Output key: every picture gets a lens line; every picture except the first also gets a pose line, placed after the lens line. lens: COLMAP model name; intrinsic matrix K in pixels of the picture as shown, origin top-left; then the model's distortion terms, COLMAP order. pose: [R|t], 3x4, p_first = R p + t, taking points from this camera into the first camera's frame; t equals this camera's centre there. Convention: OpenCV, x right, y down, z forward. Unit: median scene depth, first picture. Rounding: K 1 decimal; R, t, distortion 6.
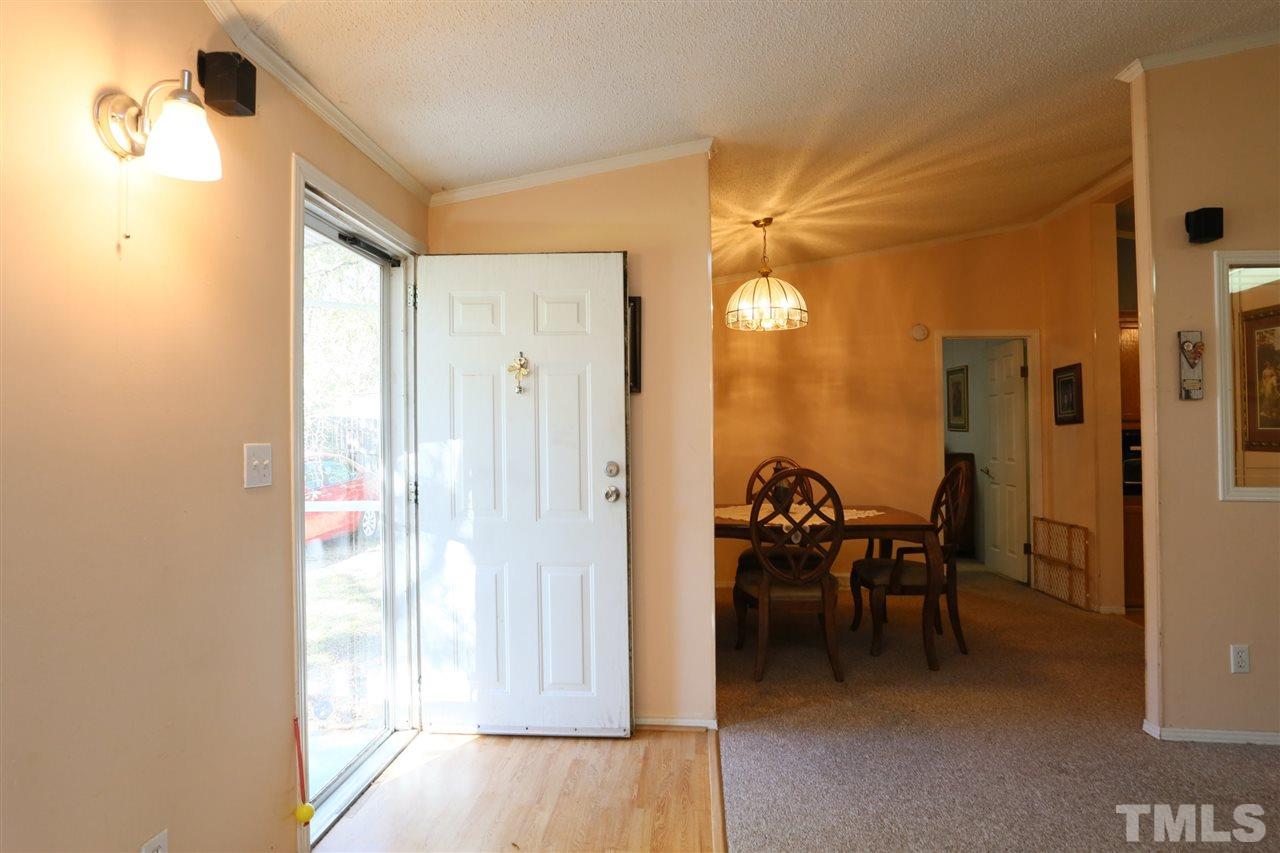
lens RADIAL K [[715.7, 0, 640.0], [0, 715.7, 426.5], [0, 0, 1]] dist [-0.044545, 0.000490]
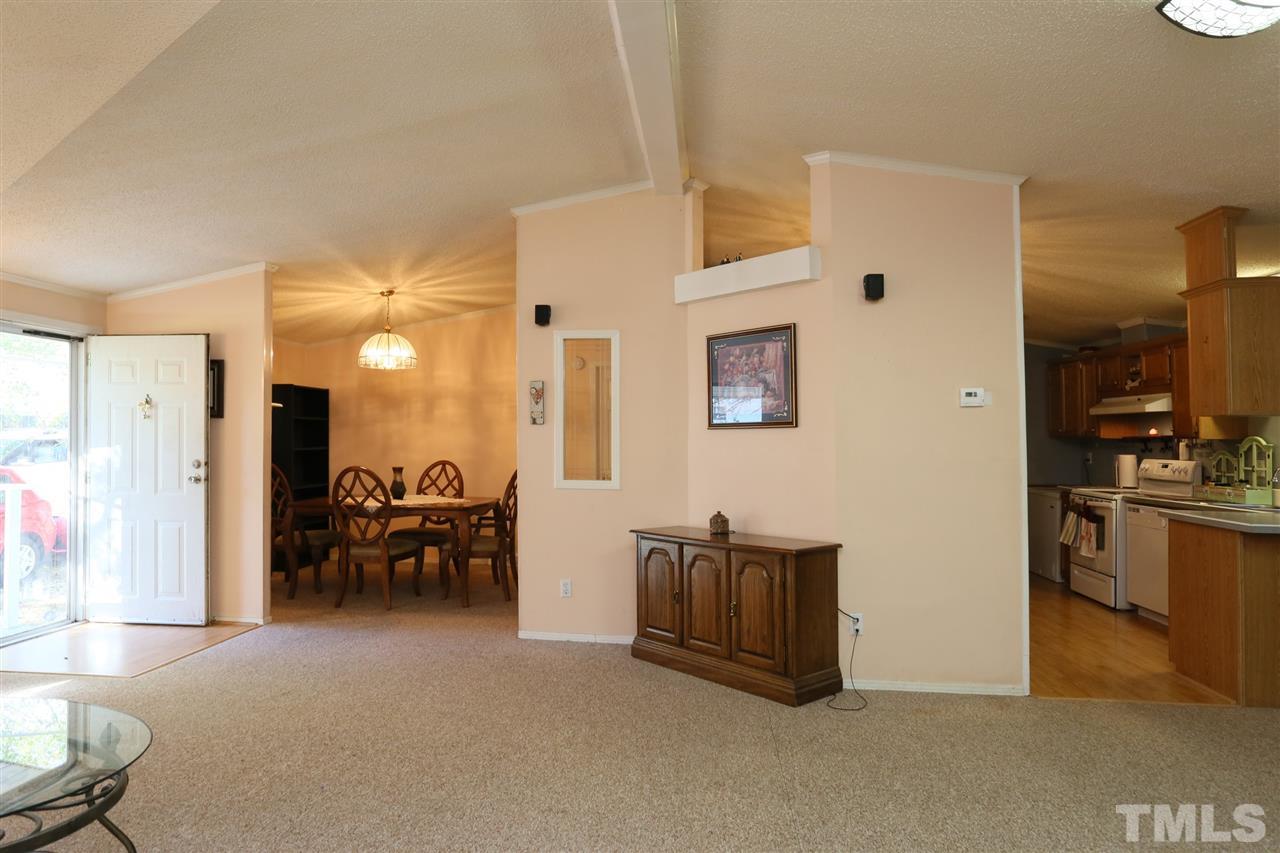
lens RADIAL K [[786.7, 0, 585.9], [0, 786.7, 426.4], [0, 0, 1]] dist [-0.024848, 0.005074]
pose [[0.997489, 0.004879, -0.070648, 0.990417], [-0.005402, 0.999959, -0.007213, -0.020609], [0.070610, 0.007577, 0.997475, -0.757375]]
